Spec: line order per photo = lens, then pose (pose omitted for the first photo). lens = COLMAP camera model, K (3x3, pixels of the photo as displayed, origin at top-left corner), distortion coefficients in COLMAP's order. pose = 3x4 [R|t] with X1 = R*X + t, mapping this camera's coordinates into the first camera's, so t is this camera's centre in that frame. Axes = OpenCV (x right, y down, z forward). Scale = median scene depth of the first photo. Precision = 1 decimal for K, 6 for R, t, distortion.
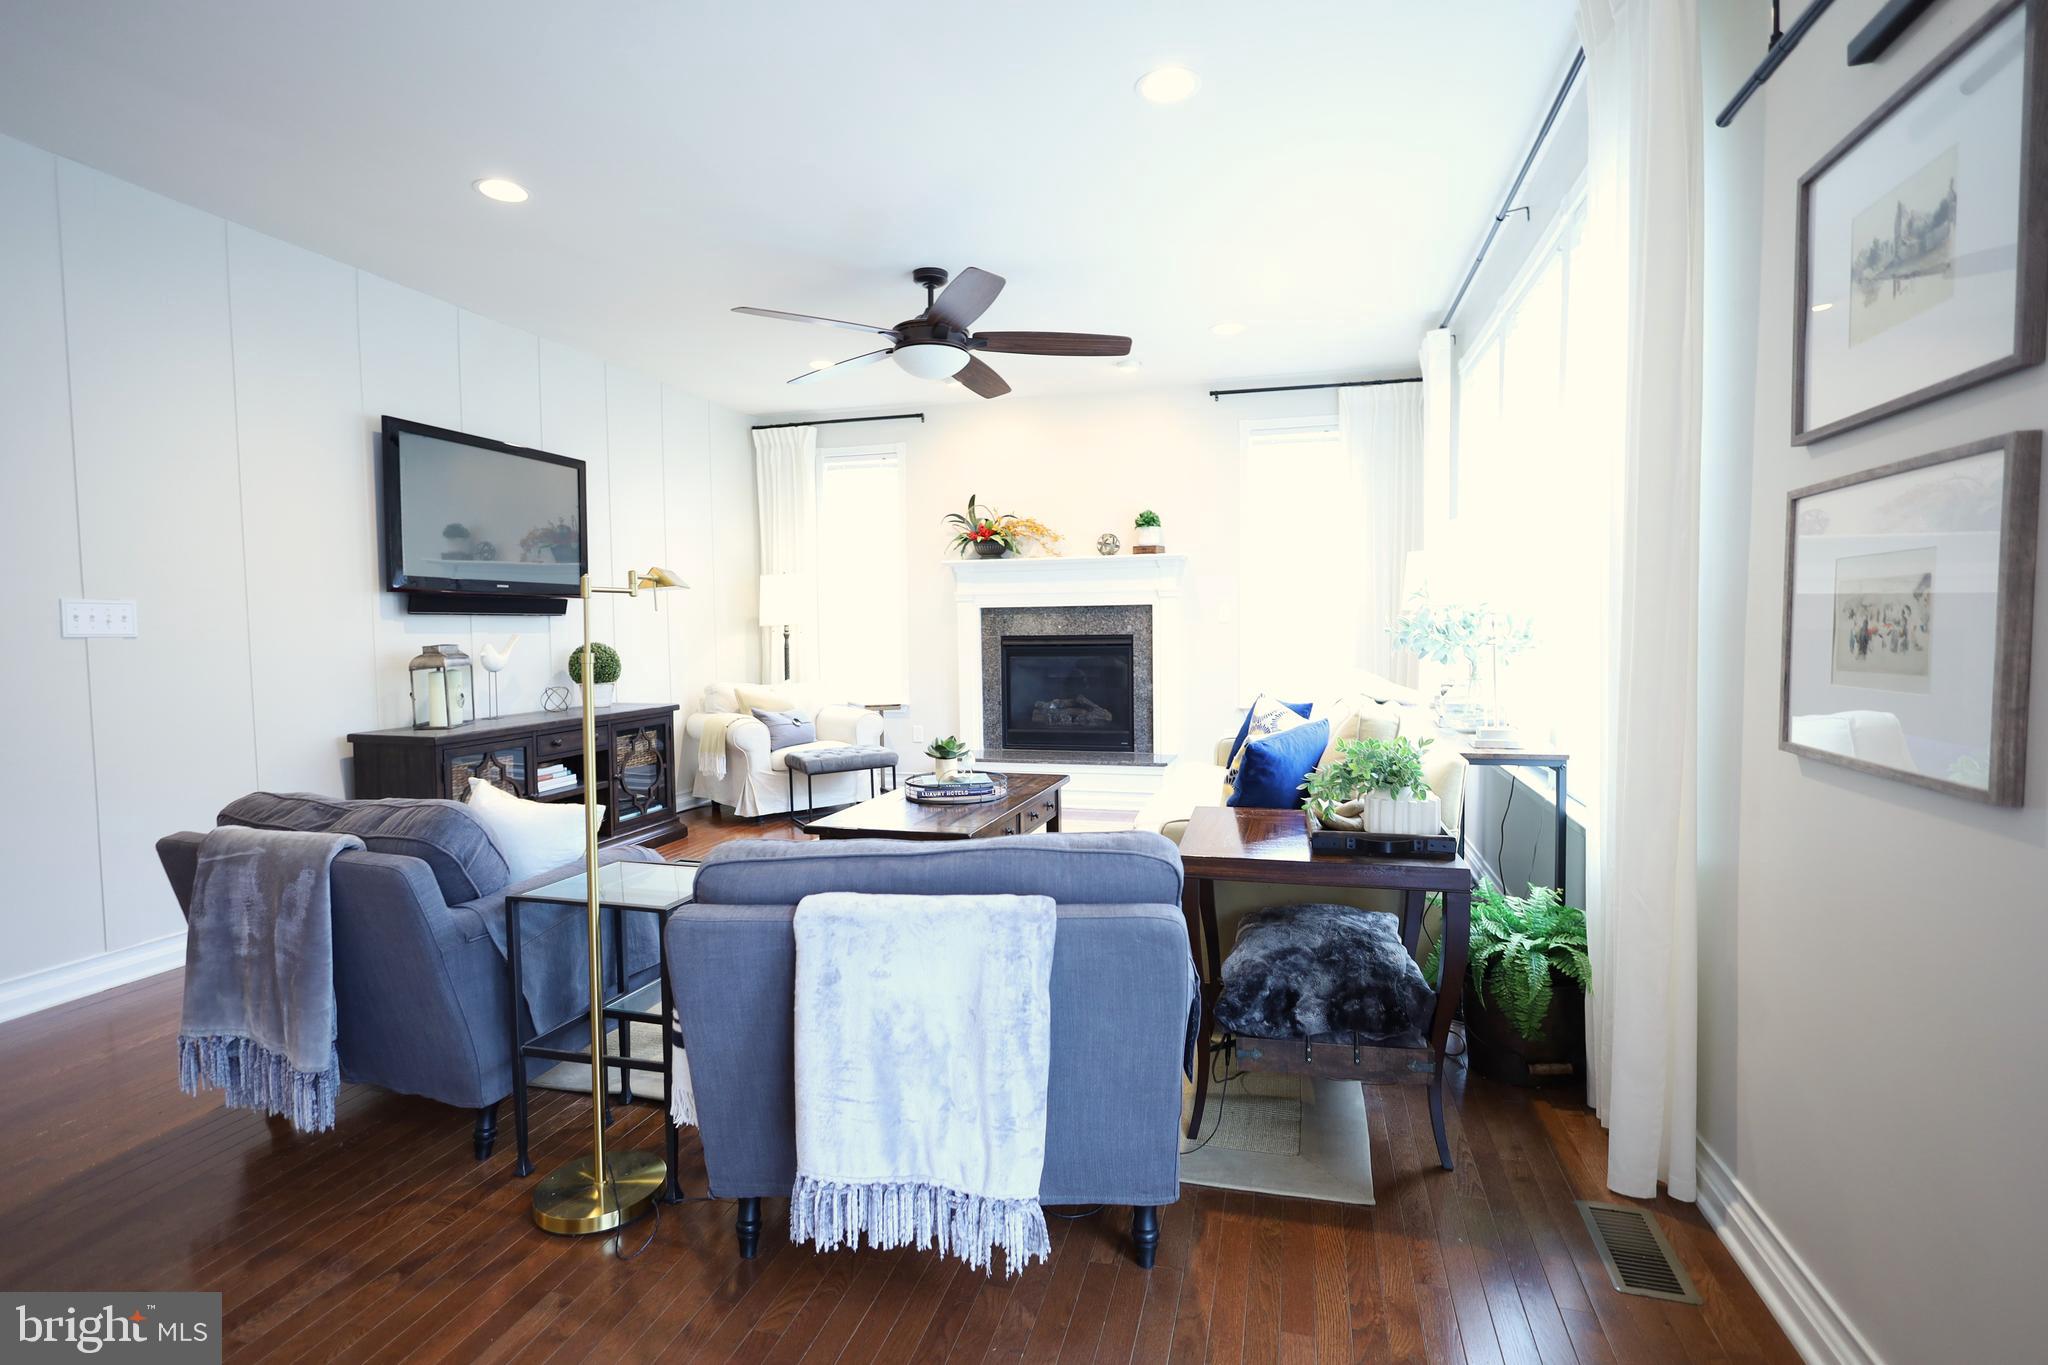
lens RADIAL K [[975.1, 0, 1022.3], [0, 975.1, 679.3], [0, 0, 1]] dist [-0.002263, -0.000107]
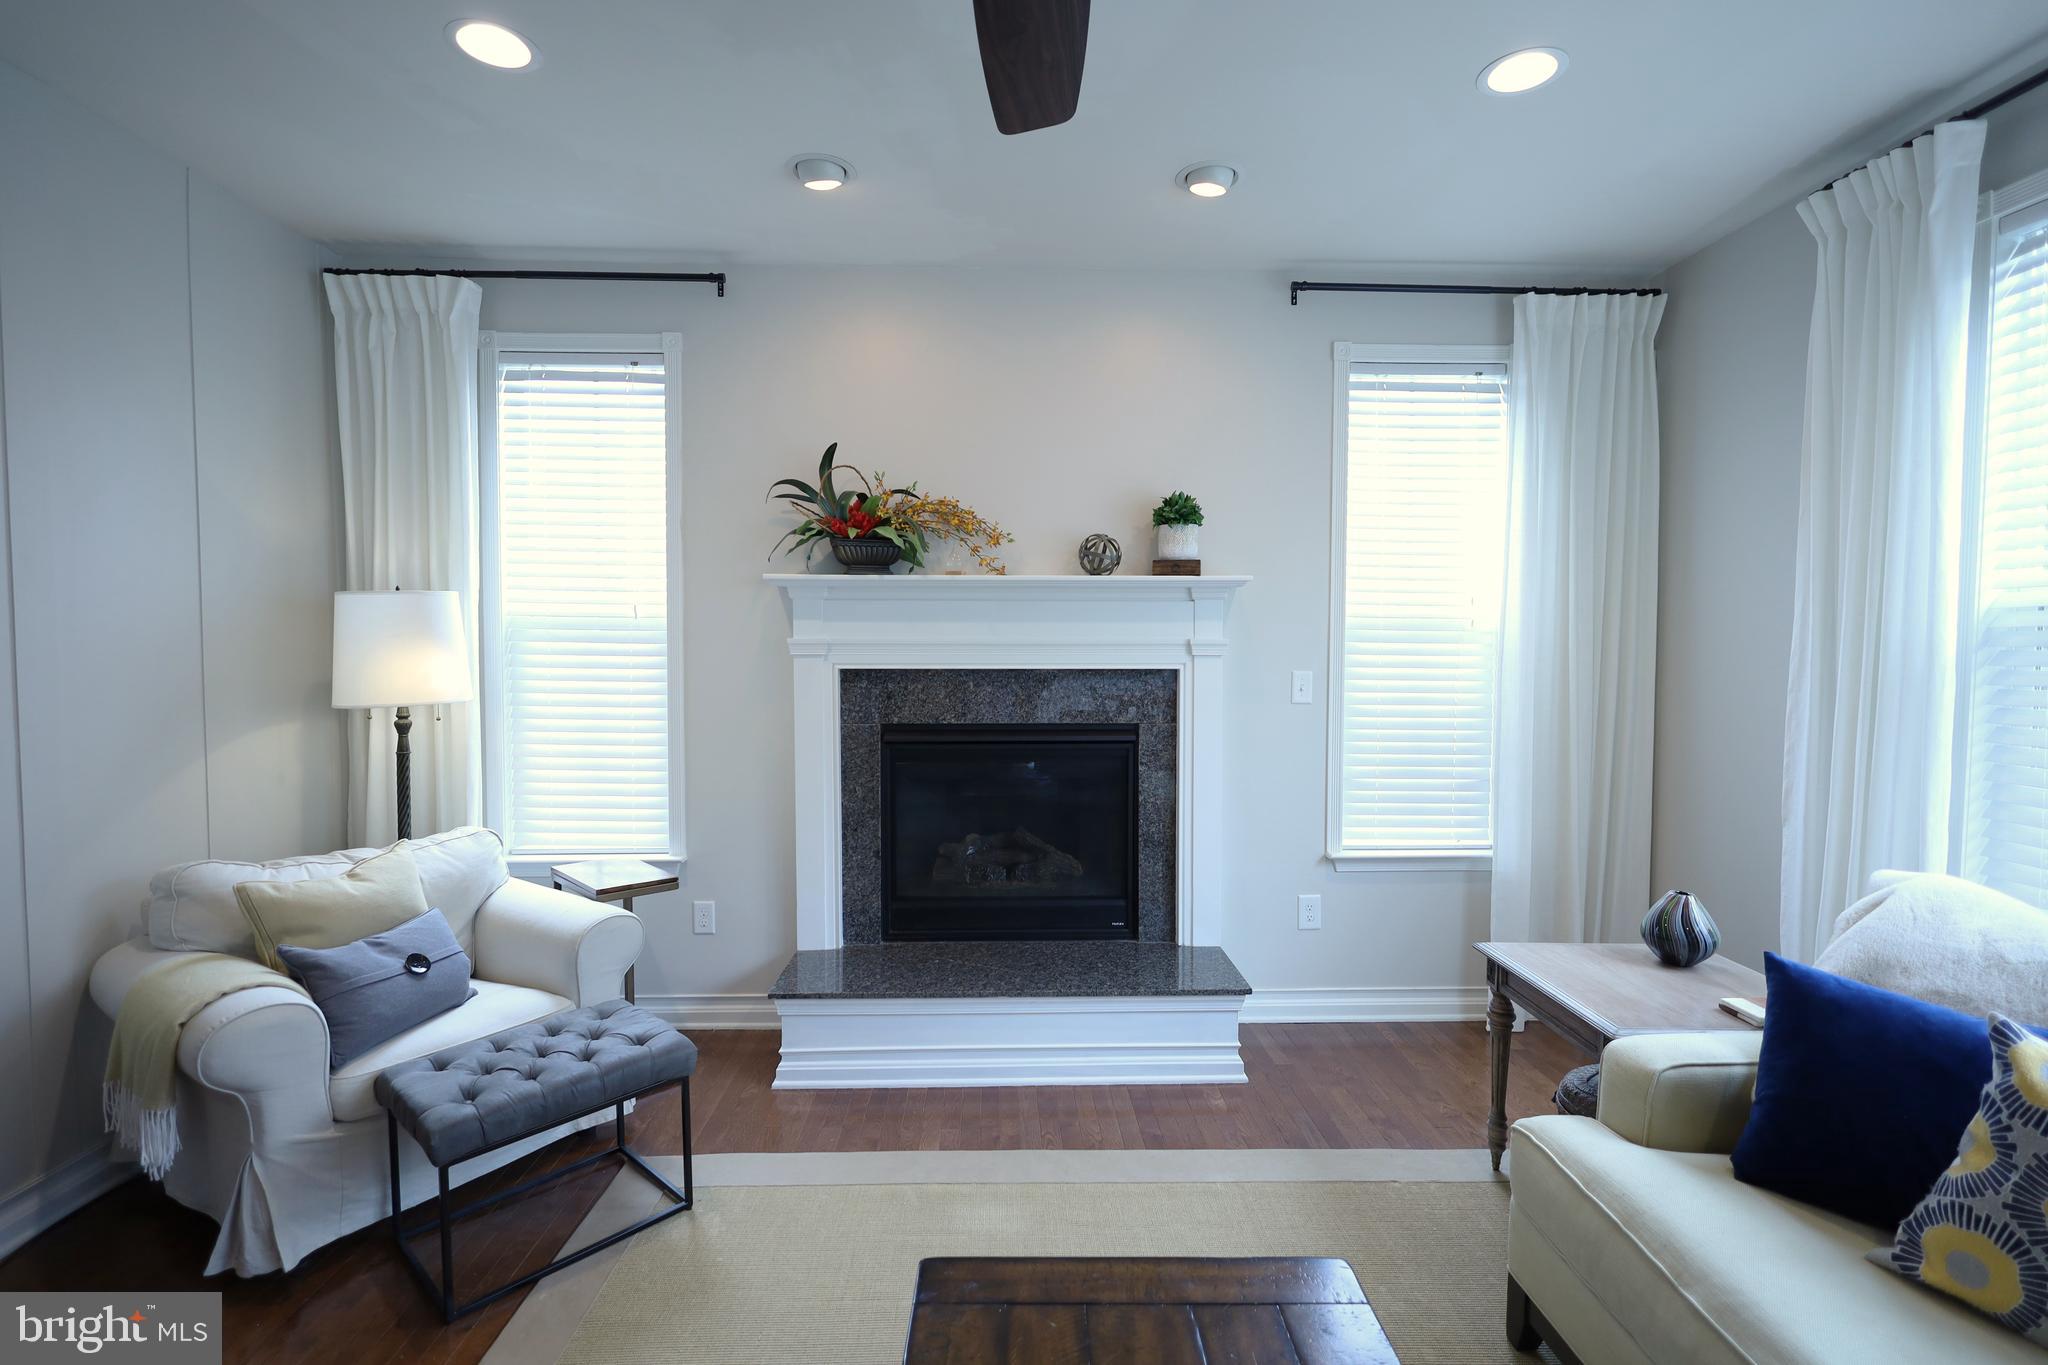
lens RADIAL K [[975.1, 0, 1038.5], [0, 975.1, 678.9], [0, 0, 1]] dist [-0.002263, -0.000107]
pose [[0.955318, 0.002545, 0.295568, -0.096493], [0.002099, 0.999879, -0.015395, -0.061565], [-0.295572, 0.015328, 0.955198, 0.495372]]
